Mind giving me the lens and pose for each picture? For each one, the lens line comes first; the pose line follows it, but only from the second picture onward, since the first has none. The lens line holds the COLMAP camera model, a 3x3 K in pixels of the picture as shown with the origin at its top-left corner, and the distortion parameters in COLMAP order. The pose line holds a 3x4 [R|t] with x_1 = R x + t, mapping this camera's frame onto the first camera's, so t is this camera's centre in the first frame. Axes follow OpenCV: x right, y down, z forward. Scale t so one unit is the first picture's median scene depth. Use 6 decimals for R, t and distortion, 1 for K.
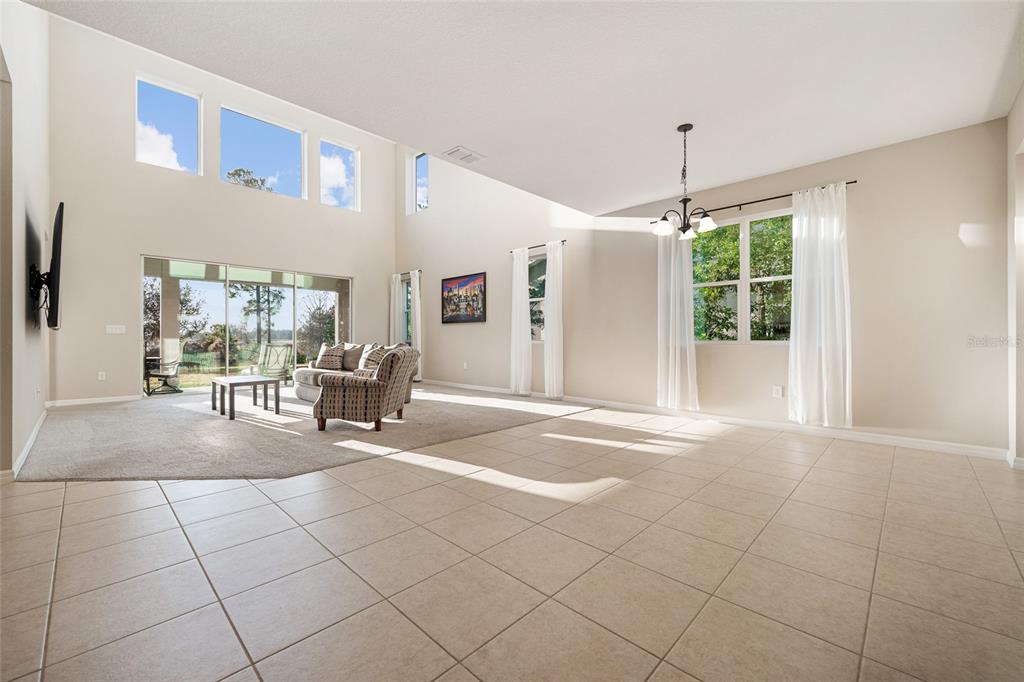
lens RADIAL K [[422.0, 0, 528.8], [0, 422.0, 343.9], [0, 0, 1]] dist [-0.000829, -0.000078]
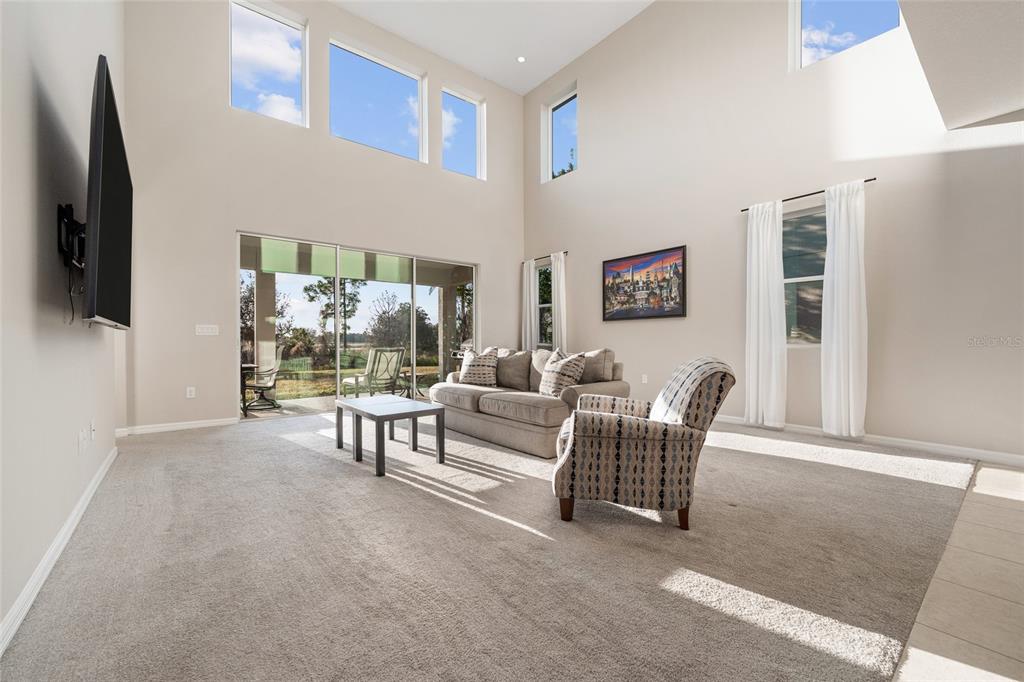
lens RADIAL K [[420.3, 0, 528.5], [0, 420.3, 349.8], [0, 0, 1]] dist [0.000608, -0.000056]
pose [[0.992357, 0.000576, -0.123400, -0.255447], [0.000359, 0.999971, 0.007557, -0.003480], [0.123400, -0.007544, 0.992328, 0.261546]]
